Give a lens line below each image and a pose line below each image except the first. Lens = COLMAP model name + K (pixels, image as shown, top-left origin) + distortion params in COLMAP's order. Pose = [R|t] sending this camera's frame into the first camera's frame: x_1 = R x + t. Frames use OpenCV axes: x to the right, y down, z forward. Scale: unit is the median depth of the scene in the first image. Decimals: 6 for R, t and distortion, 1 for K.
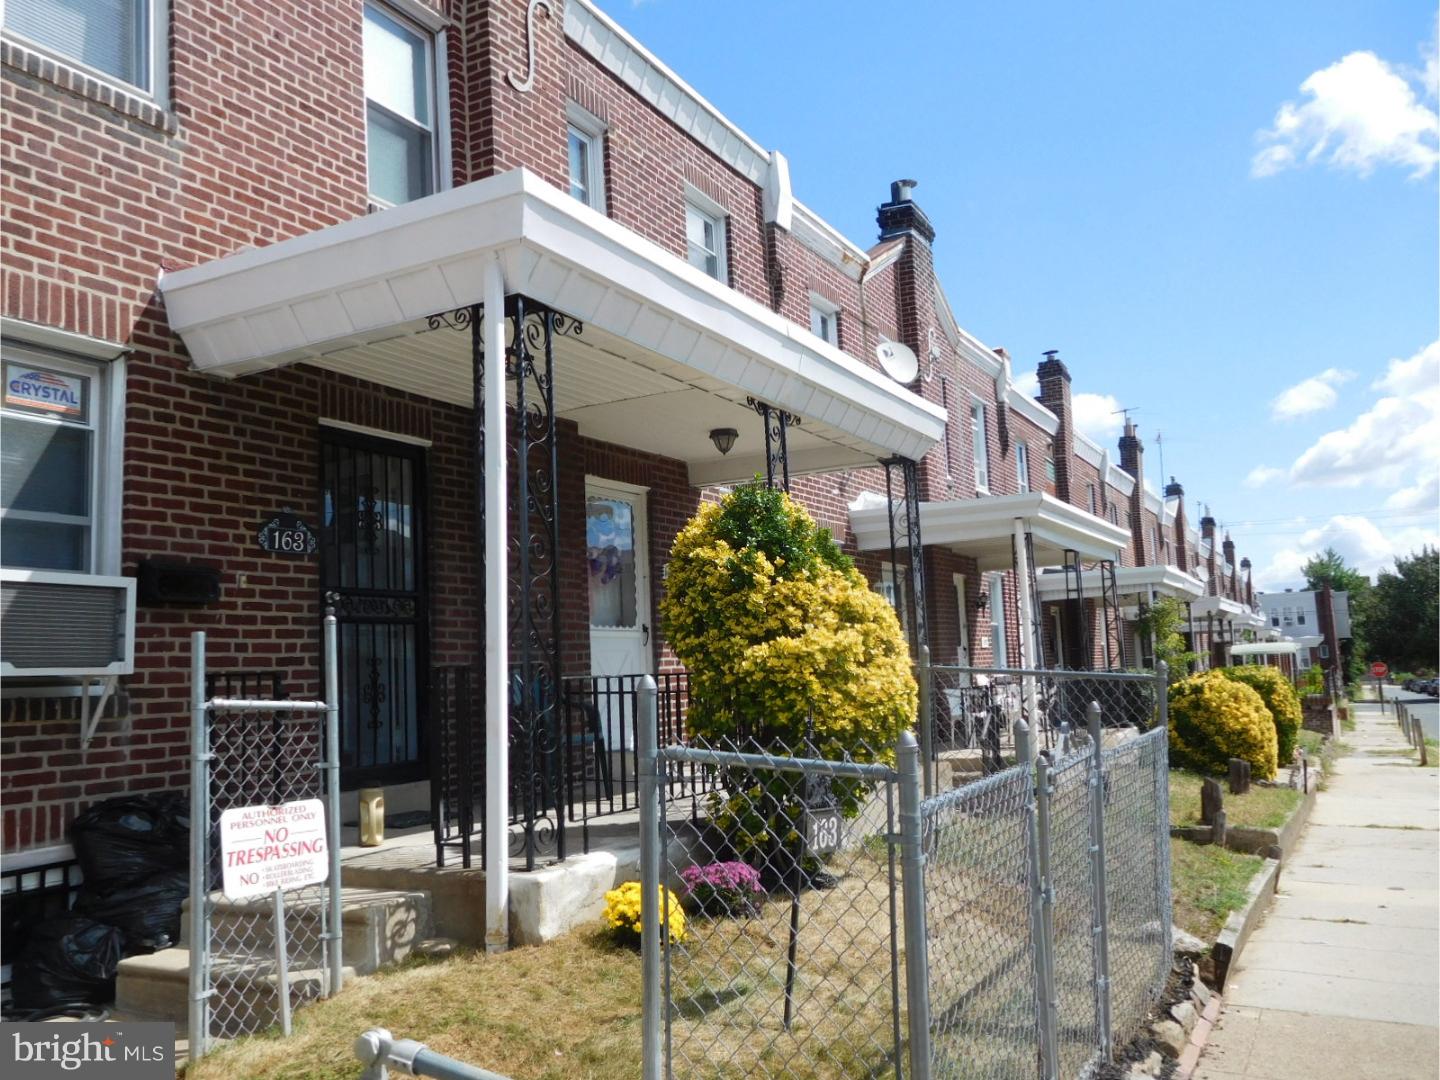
lens RADIAL K [[1215.4, 0, 720.0], [0, 1215.4, 540.0], [0, 0, 1]] dist [-0.004640, -0.006965]
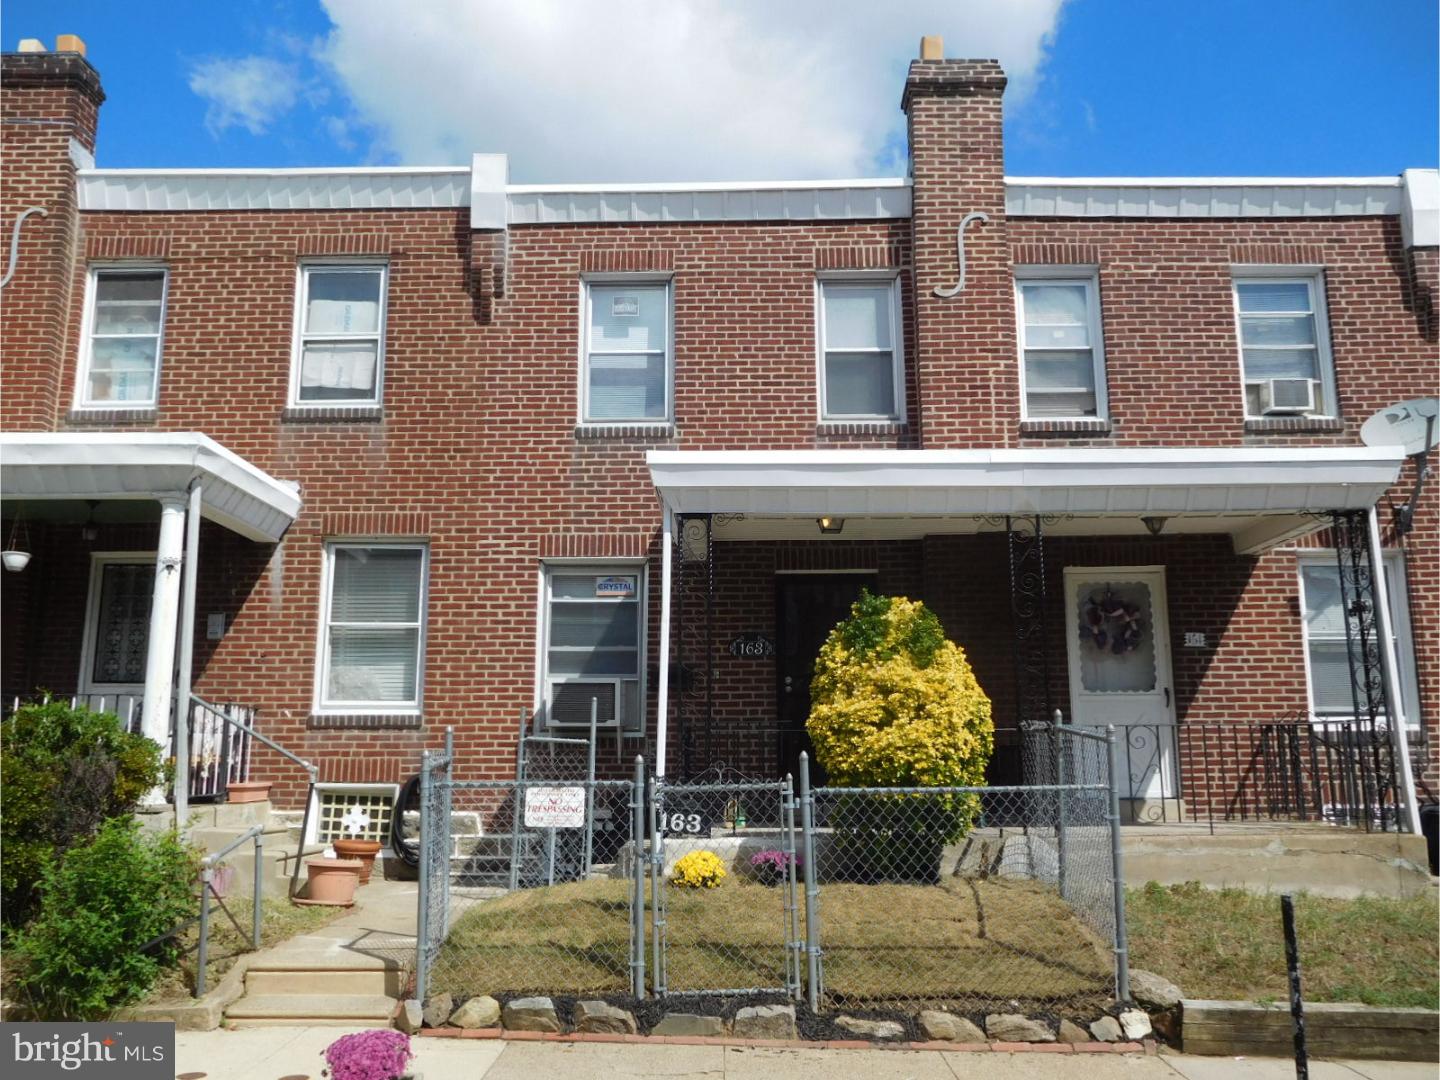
lens RADIAL K [[1215.4, 0, 720.0], [0, 1215.4, 540.0], [0, 0, 1]] dist [-0.004640, -0.006965]
pose [[0.452062, -0.126583, -0.882959, 1.106843], [0.084504, 0.991505, -0.098879, 0.014165], [0.887975, -0.029914, 0.458919, 0.183424]]
